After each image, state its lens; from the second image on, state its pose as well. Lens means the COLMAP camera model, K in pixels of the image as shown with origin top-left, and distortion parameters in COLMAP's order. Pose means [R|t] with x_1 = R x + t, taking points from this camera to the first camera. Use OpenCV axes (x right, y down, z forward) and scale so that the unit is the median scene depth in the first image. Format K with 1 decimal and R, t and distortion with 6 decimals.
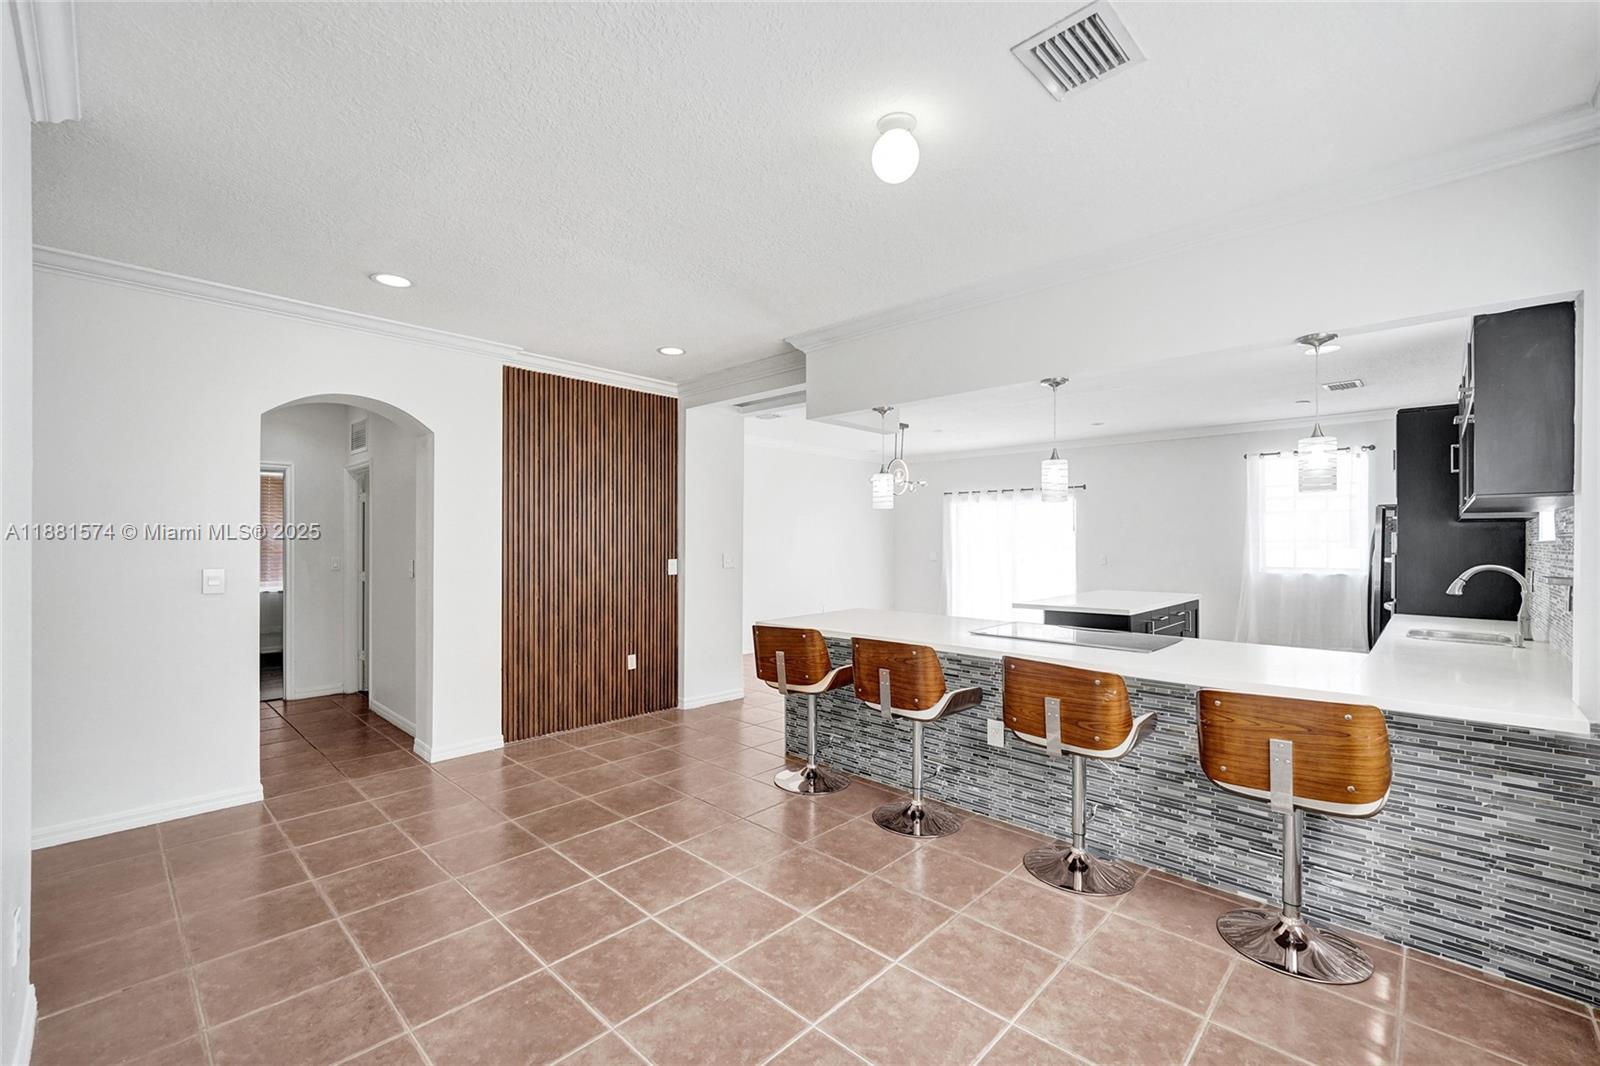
lens RADIAL K [[671.3, 0, 806.8], [0, 671.3, 531.2], [0, 0, 1]] dist [-0.002870, -0.000307]
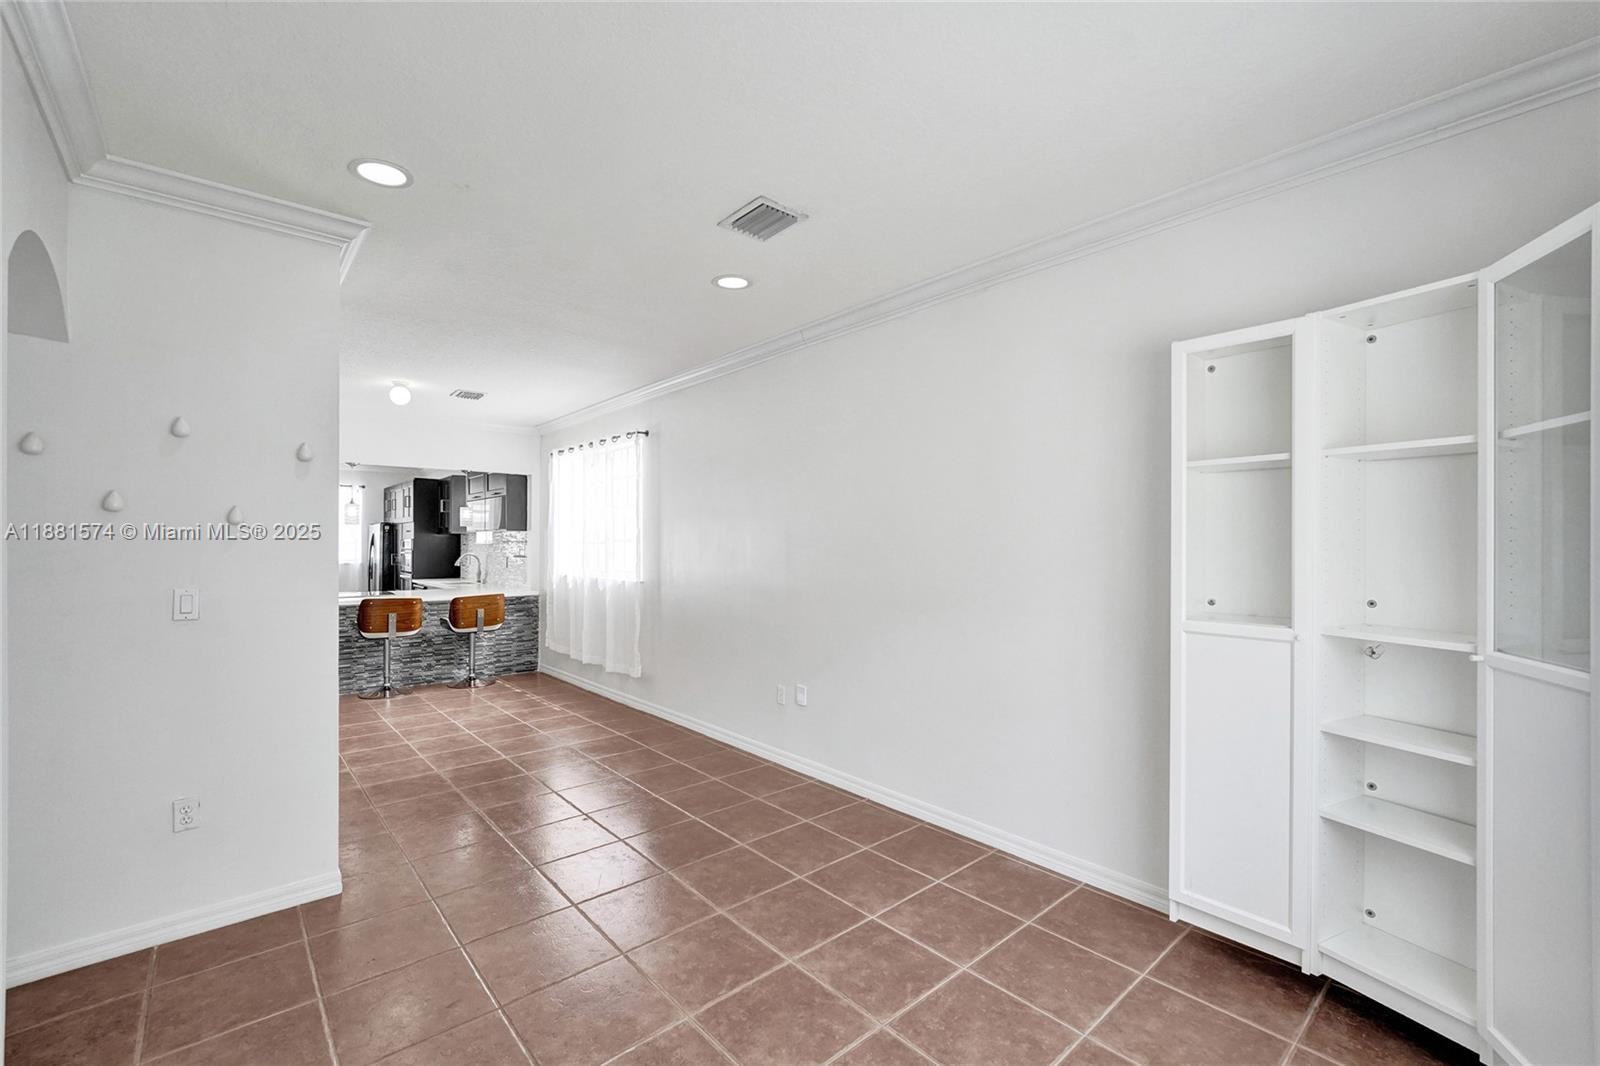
lens RADIAL K [[673.7, 0, 795.0], [0, 673.7, 539.7], [0, 0, 1]] dist [-0.005224, -0.000067]
pose [[0.092644, 0.000662, 0.995699, -1.245253], [-0.015364, 0.999882, 0.000765, -0.017789], [-0.995581, -0.015369, 0.092643, -0.397052]]
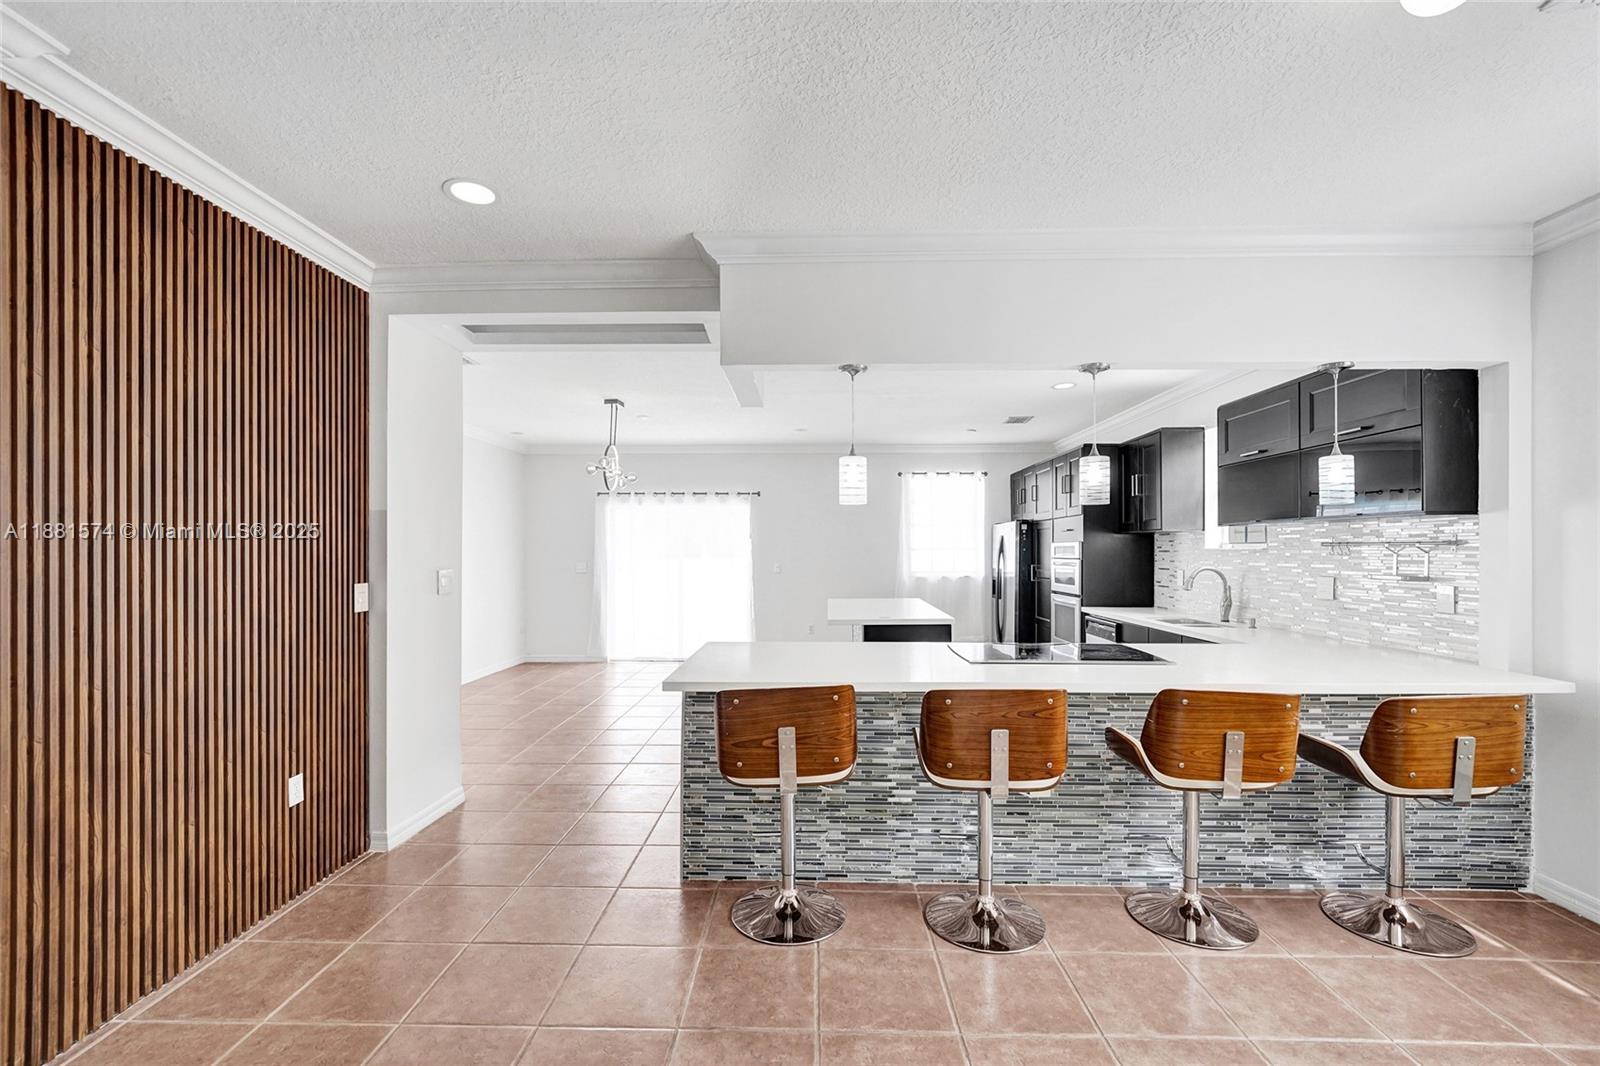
lens RADIAL K [[673.7, 0, 795.0], [0, 673.7, 539.7], [0, 0, 1]] dist [-0.005224, -0.000067]
pose [[0.744686, 0.007555, 0.667372, -0.439611], [-0.008175, 0.999964, -0.002198, 0.005969], [-0.667364, -0.003818, 0.744722, 0.513743]]
